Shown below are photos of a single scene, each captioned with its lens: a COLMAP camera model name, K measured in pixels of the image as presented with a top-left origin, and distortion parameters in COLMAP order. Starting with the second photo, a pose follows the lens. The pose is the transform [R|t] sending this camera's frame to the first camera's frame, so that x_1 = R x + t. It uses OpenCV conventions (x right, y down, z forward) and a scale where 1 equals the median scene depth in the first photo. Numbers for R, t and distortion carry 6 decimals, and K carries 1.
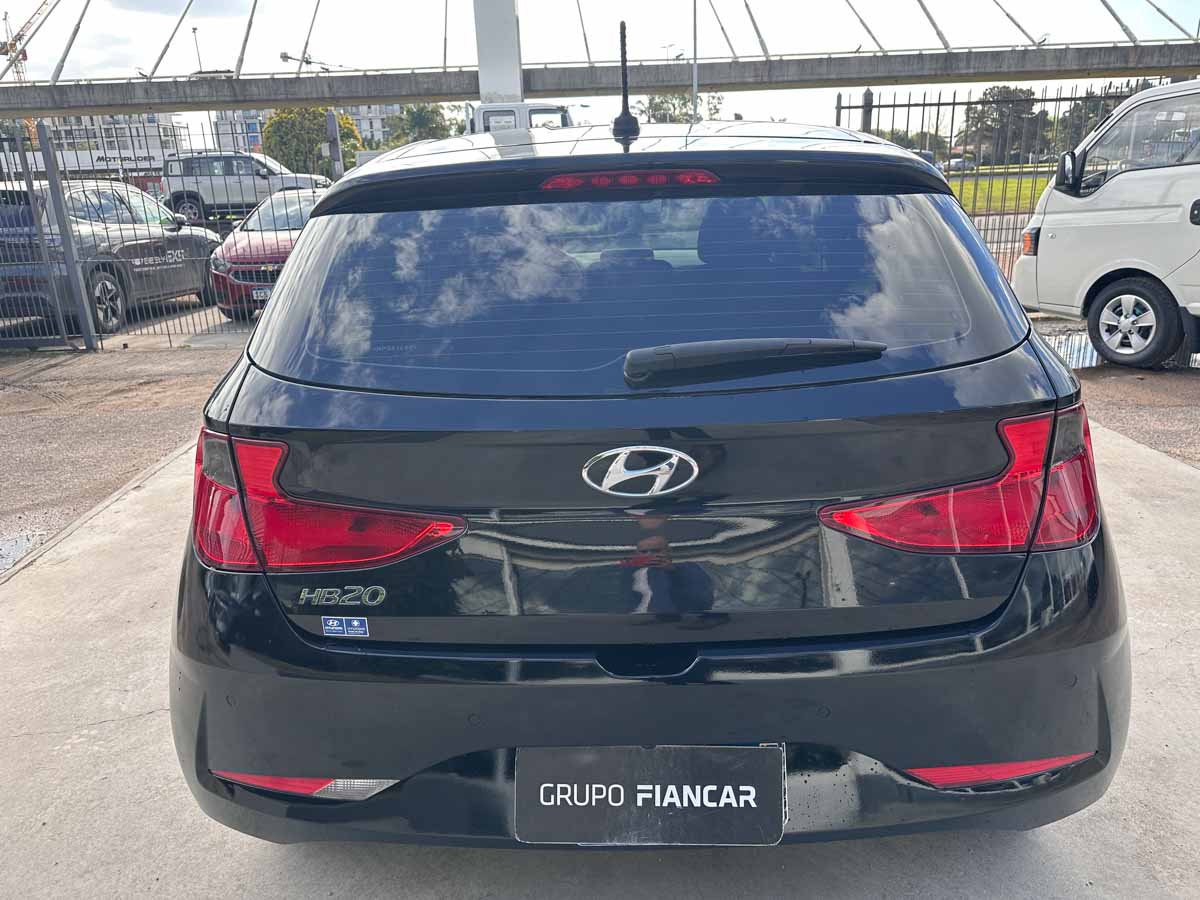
lens RADIAL K [[858.4, 0, 602.6], [0, 858.4, 437.8], [0, 0, 1]] dist [0.004929, -0.006405]
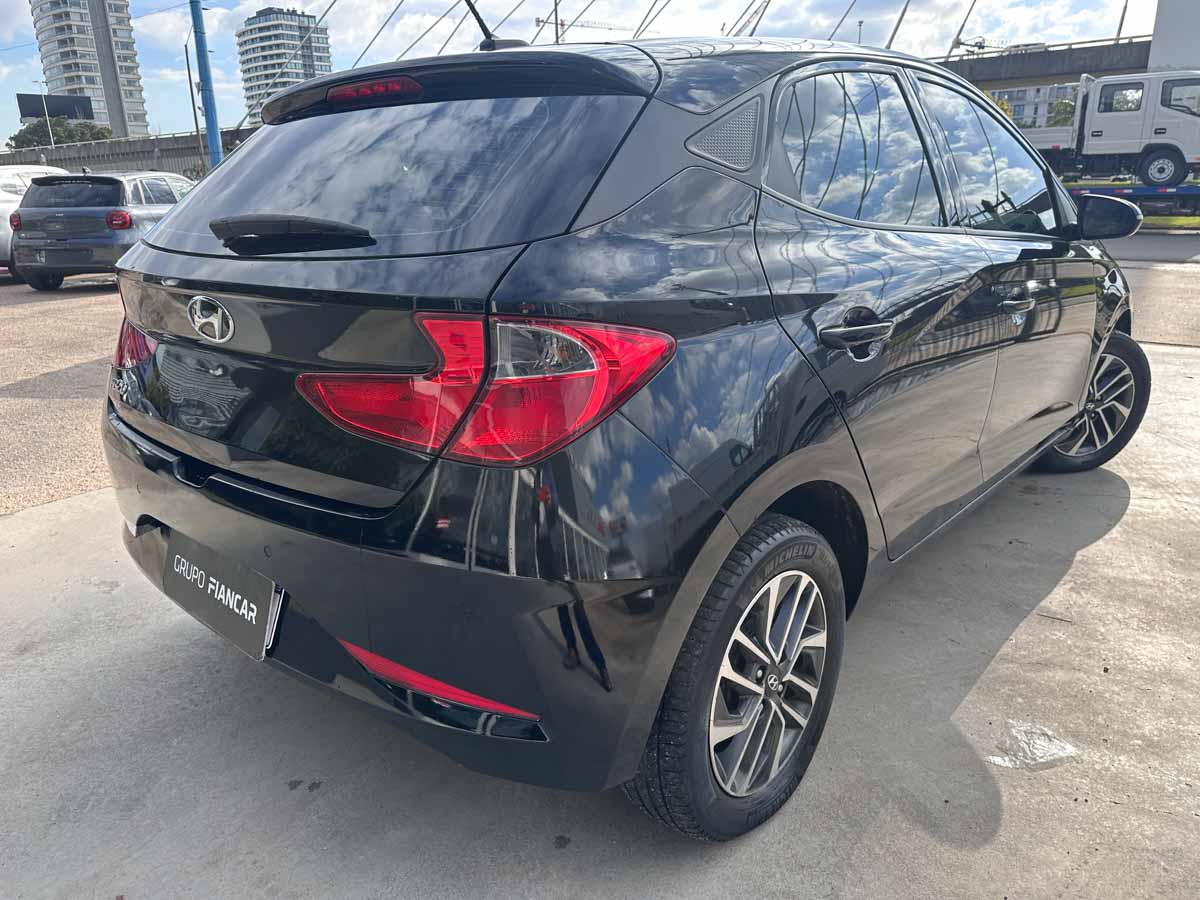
lens RADIAL K [[851.3, 0, 590.7], [0, 851.3, 449.1], [0, 0, 1]] dist [0.029057, -0.042257]
pose [[0.756705, 0.202882, -0.621480, 0.221325], [-0.189104, 0.977916, 0.088990, 0.001888], [0.625810, 0.050186, 0.778360, 0.069384]]
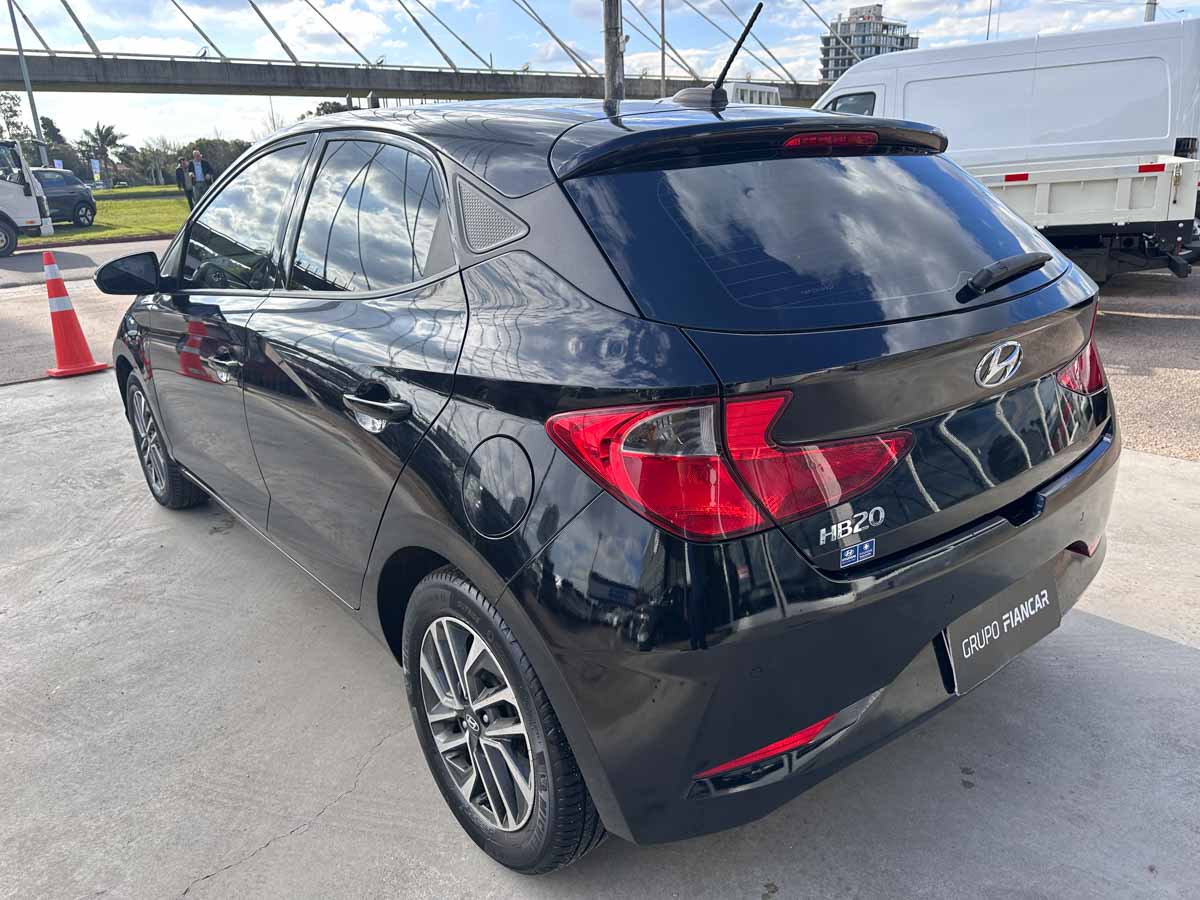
lens RADIAL K [[858.4, 0, 602.6], [0, 858.4, 437.8], [0, 0, 1]] dist [0.004929, -0.006405]
pose [[0.763220, -0.188405, 0.618060, -0.210839], [0.196484, 0.978919, 0.055776, -0.006676], [-0.615540, 0.078870, 0.784150, 0.066159]]
